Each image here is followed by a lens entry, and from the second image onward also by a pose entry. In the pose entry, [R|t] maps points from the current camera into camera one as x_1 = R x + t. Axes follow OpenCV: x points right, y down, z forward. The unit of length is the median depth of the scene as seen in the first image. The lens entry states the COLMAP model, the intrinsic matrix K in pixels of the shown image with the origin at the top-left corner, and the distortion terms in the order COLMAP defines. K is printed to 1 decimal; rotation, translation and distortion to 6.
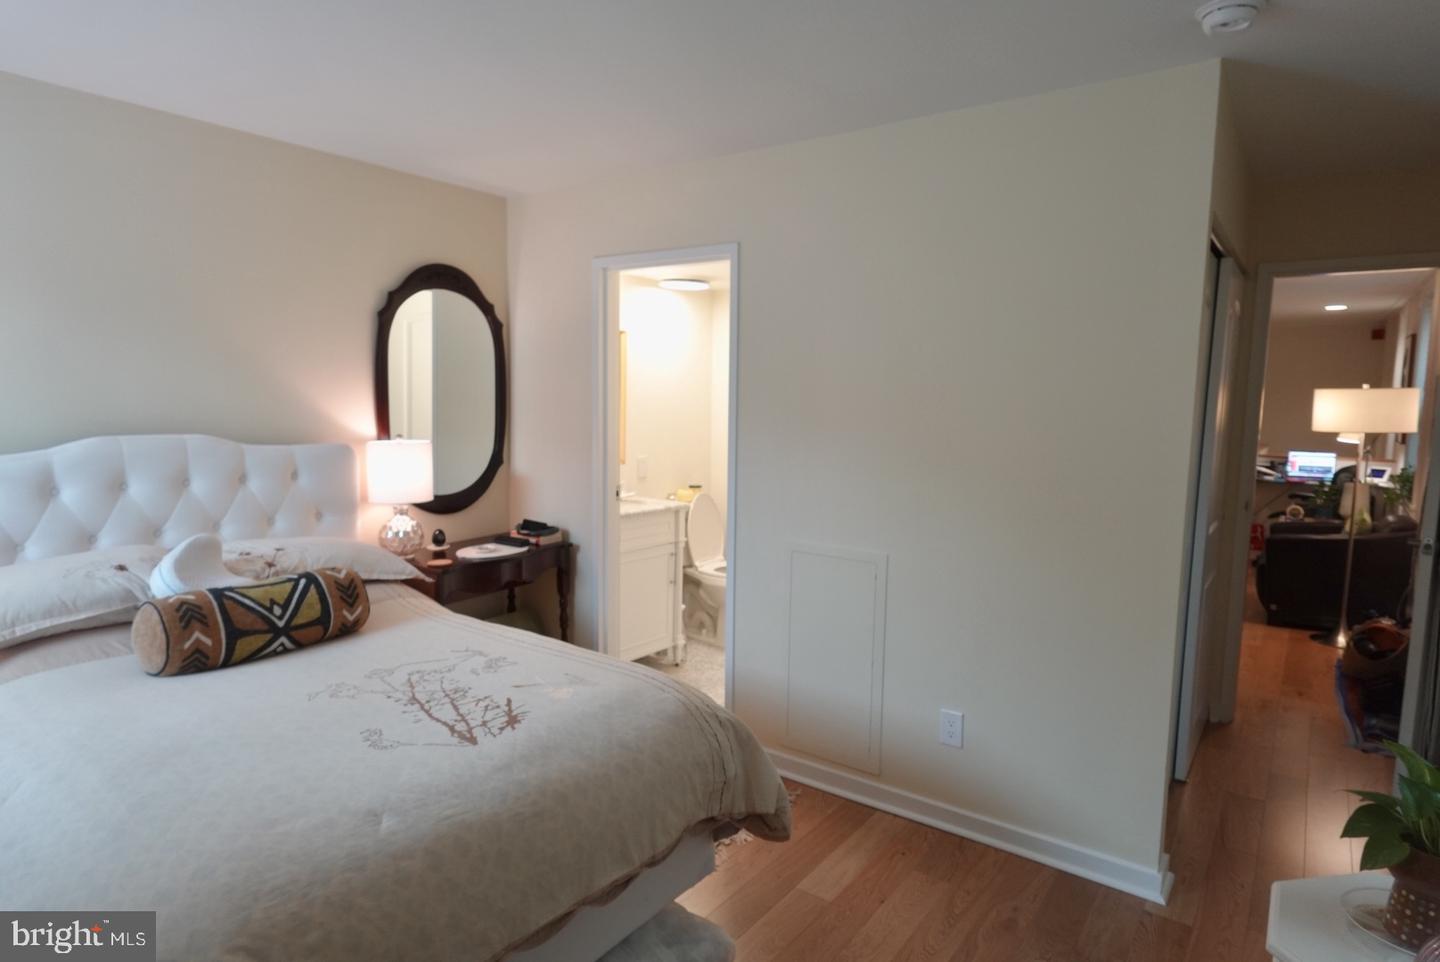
lens RADIAL K [[814.0, 0, 720.0], [0, 814.0, 481.0], [0, 0, 1]] dist [-0.002974, 0.003905]
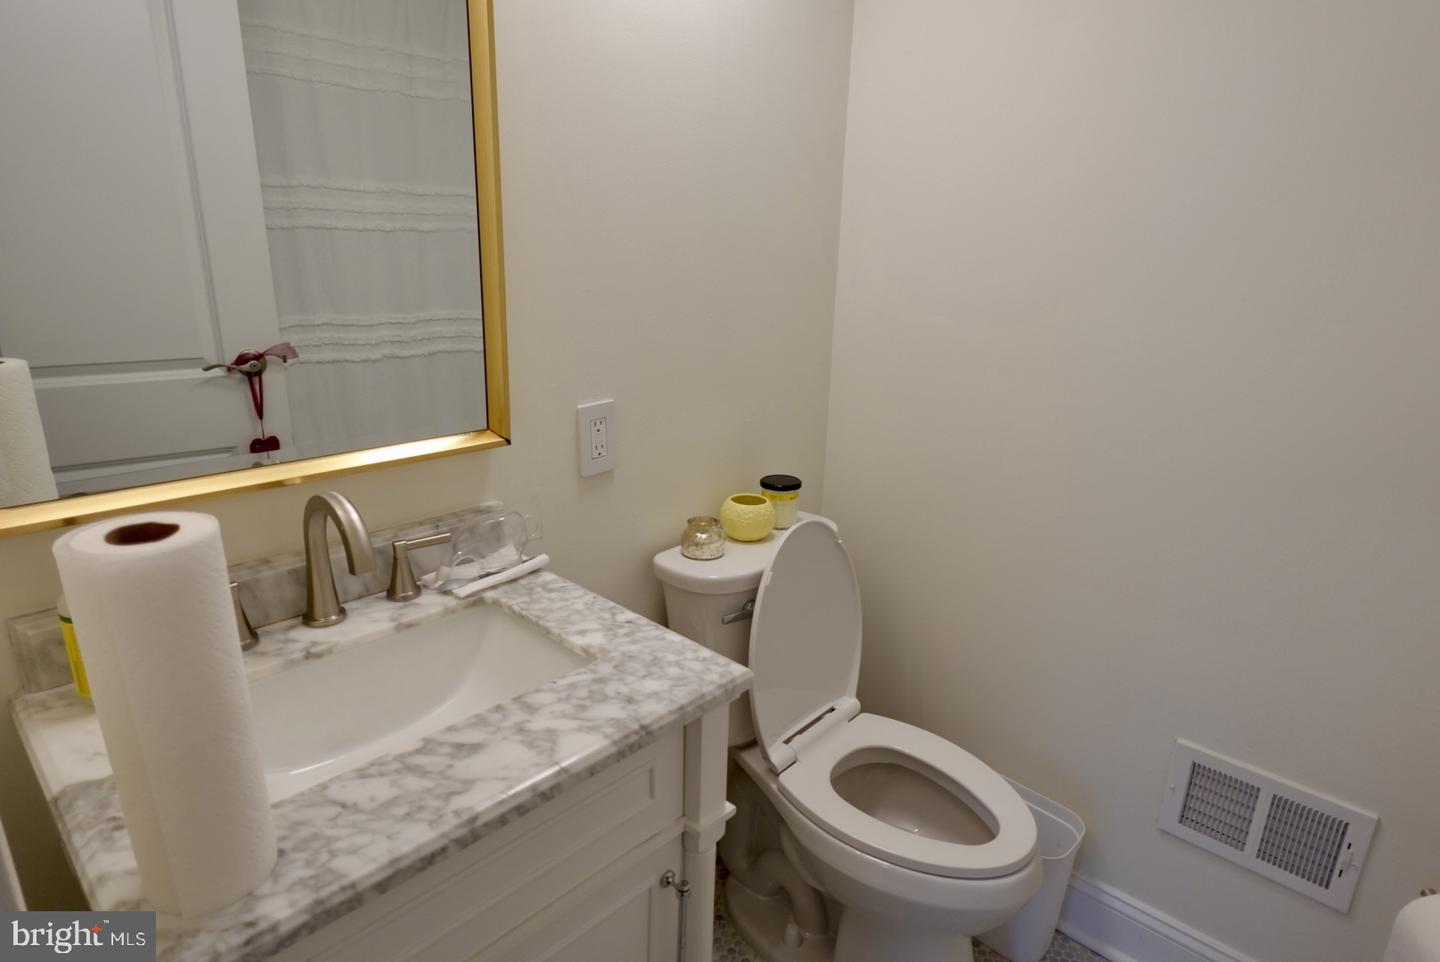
lens RADIAL K [[814.0, 0, 720.0], [0, 814.0, 481.0], [0, 0, 1]] dist [-0.002974, 0.003905]
pose [[0.994373, 0.059326, -0.087769, -0.040088], [-0.041813, 0.981013, 0.189383, -0.082001], [0.097337, -0.184647, 0.977973, 1.036544]]
